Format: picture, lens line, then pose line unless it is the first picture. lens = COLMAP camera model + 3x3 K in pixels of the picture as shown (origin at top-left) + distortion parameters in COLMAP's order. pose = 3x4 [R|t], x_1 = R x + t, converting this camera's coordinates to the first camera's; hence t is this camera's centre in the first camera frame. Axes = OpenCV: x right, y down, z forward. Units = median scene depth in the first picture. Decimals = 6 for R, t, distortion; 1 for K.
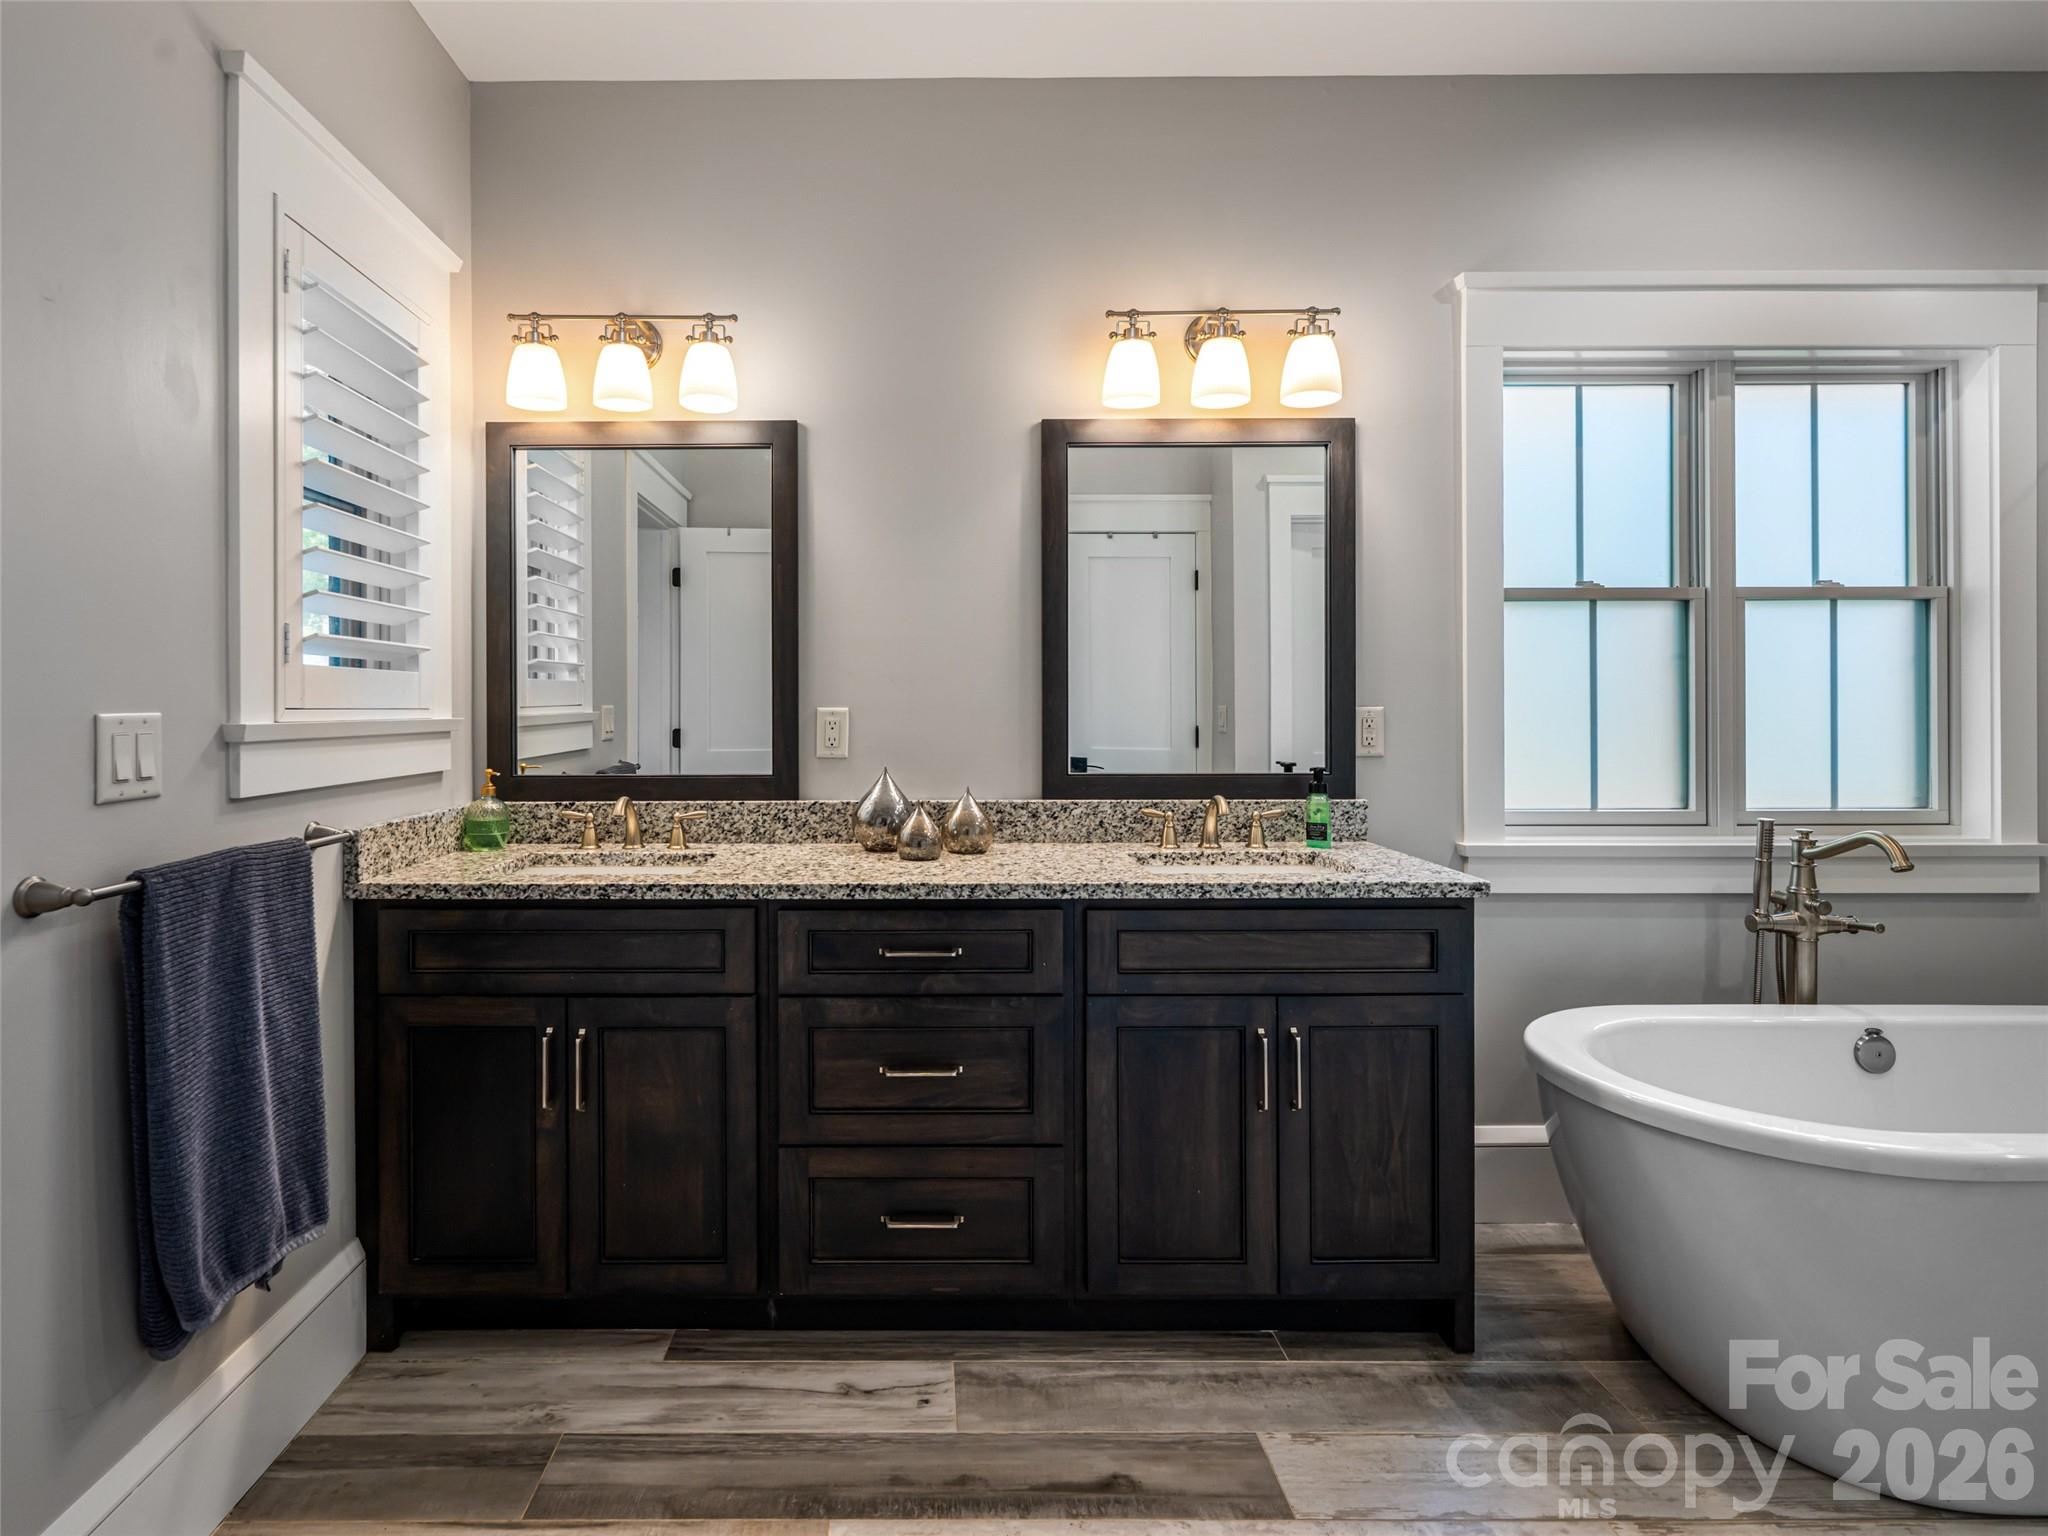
lens RADIAL K [[1073.7, 0, 916.1], [0, 1073.7, 701.4], [0, 0, 1]] dist [0.000947, 0.000153]
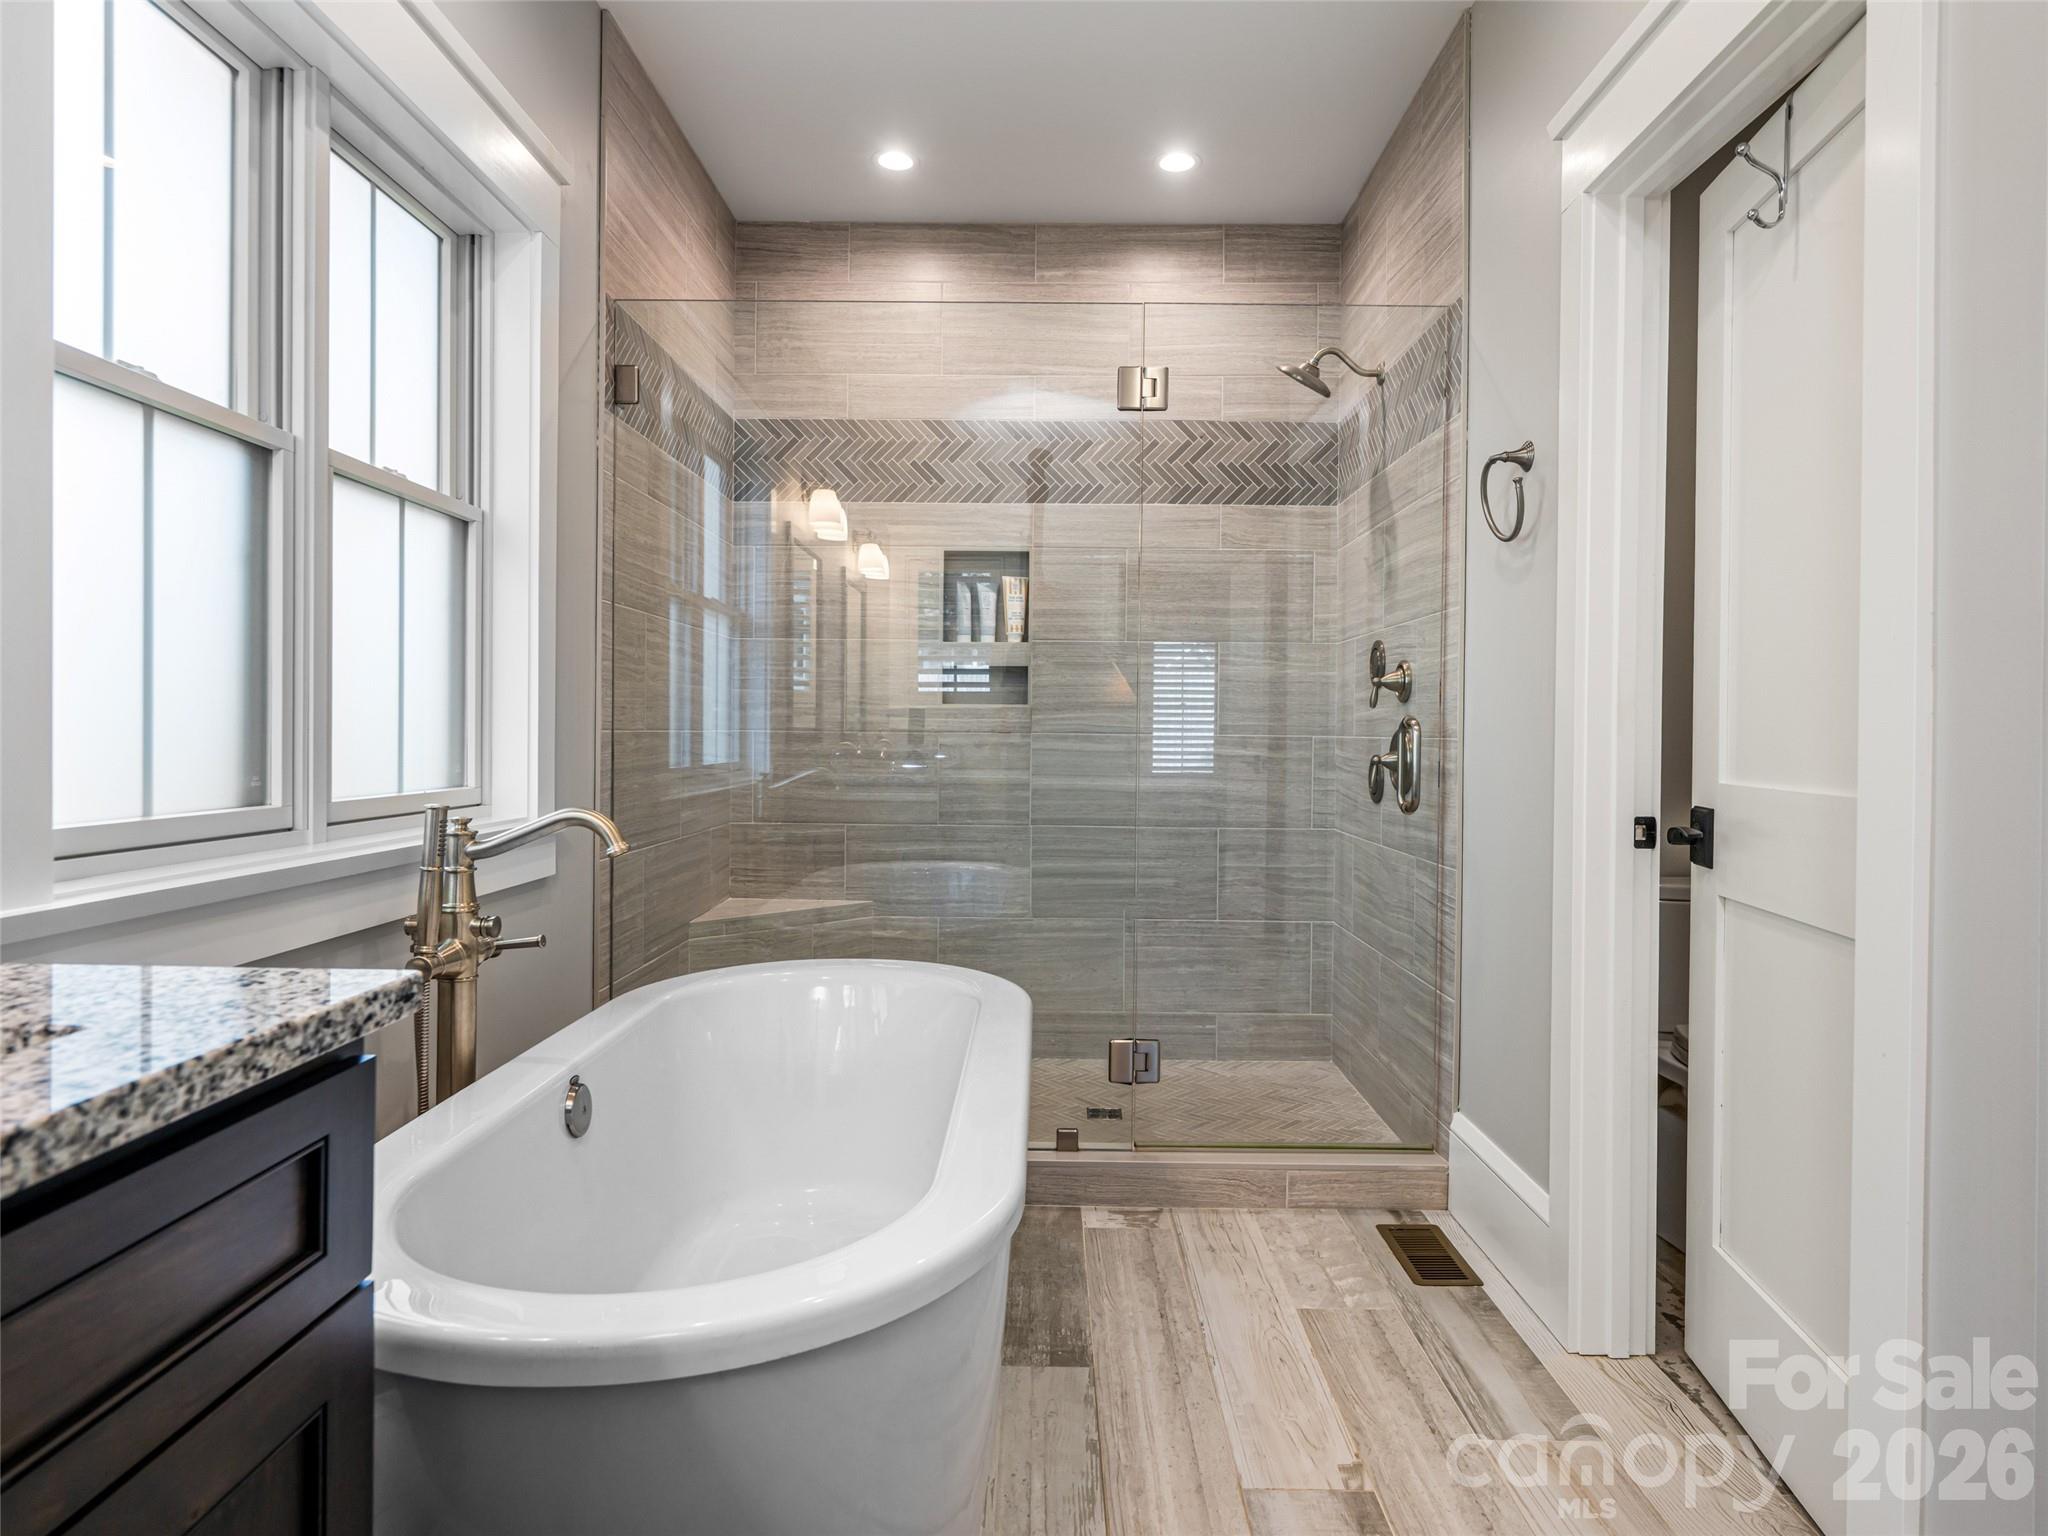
lens RADIAL K [[1192.7, 0, 1033.4], [0, 1192.7, 743.0], [0, 0, 1]] dist [-0.000172, -0.000941]
pose [[0.007524, -0.005991, 0.999954, 0.089990], [-0.010943, 0.999922, 0.006073, 0.076425], [-0.999912, -0.010988, 0.007458, 0.759197]]
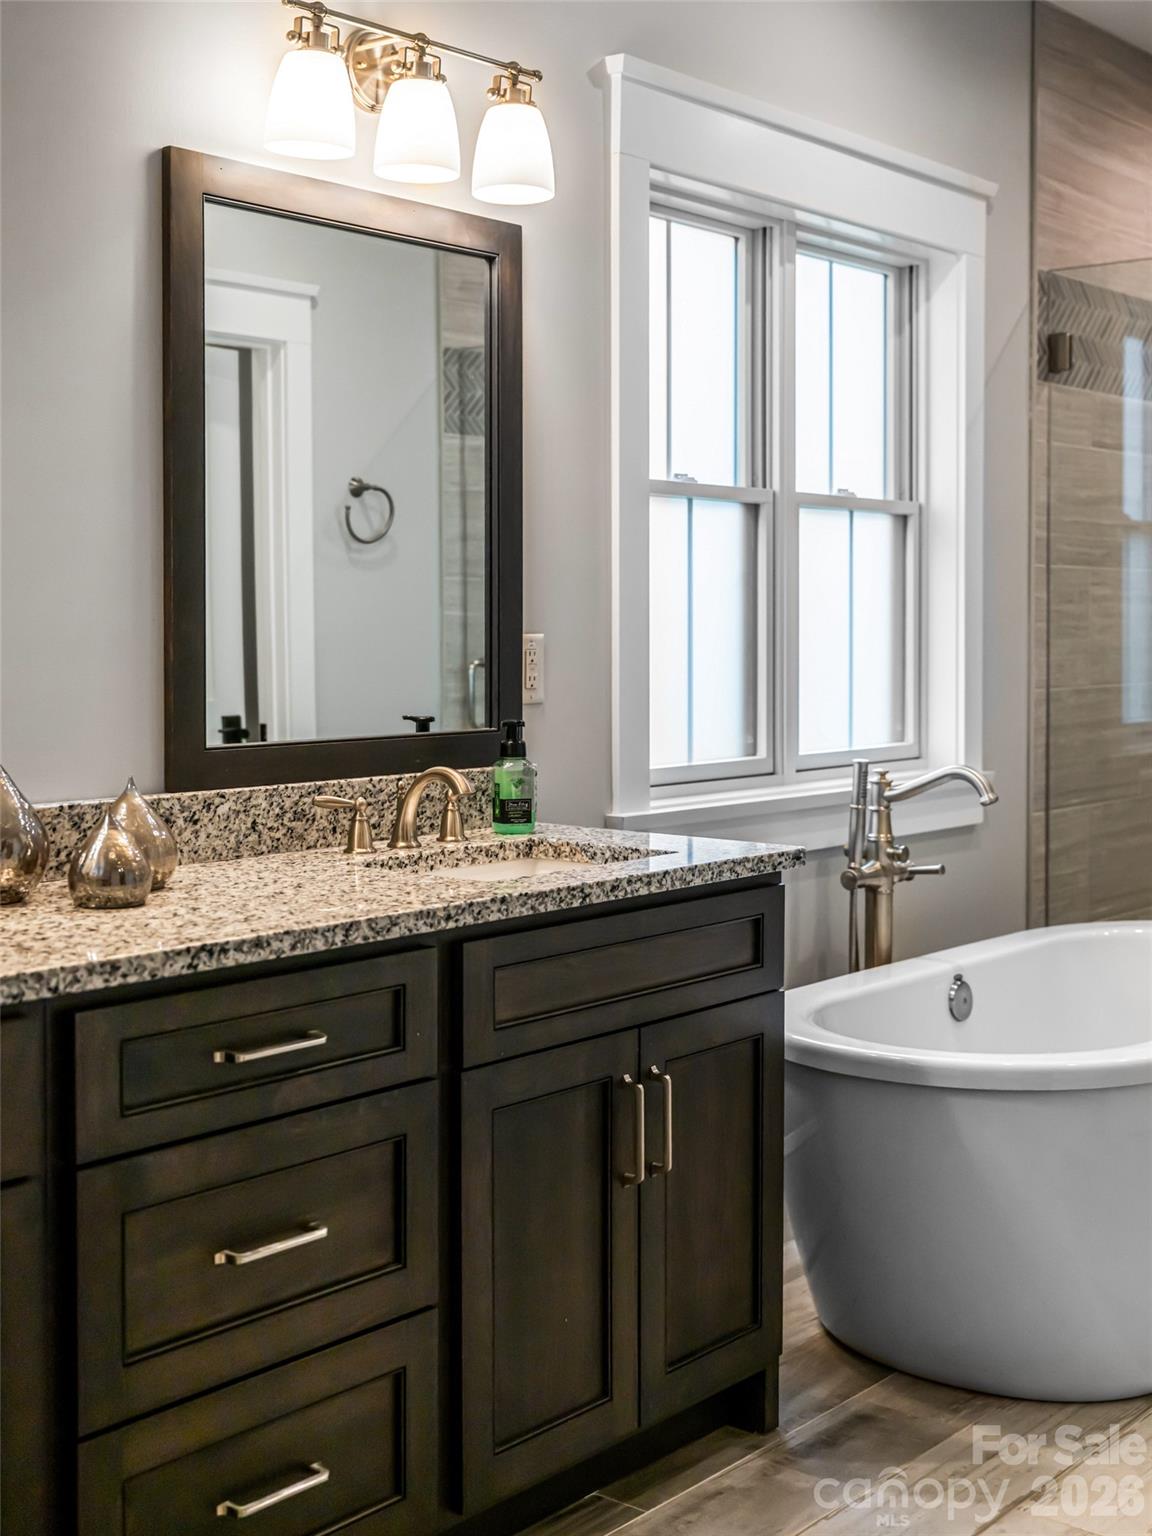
lens RADIAL K [[2006.4, 0, 576.5], [0, 2006.4, 666.6], [0, 0, 1]] dist [-0.002710, -0.010535]
pose [[0.637171, -0.015908, 0.770558, -0.745414], [-0.001476, 0.999760, 0.021861, -0.003302], [-0.770721, -0.015067, 0.636995, 0.159072]]
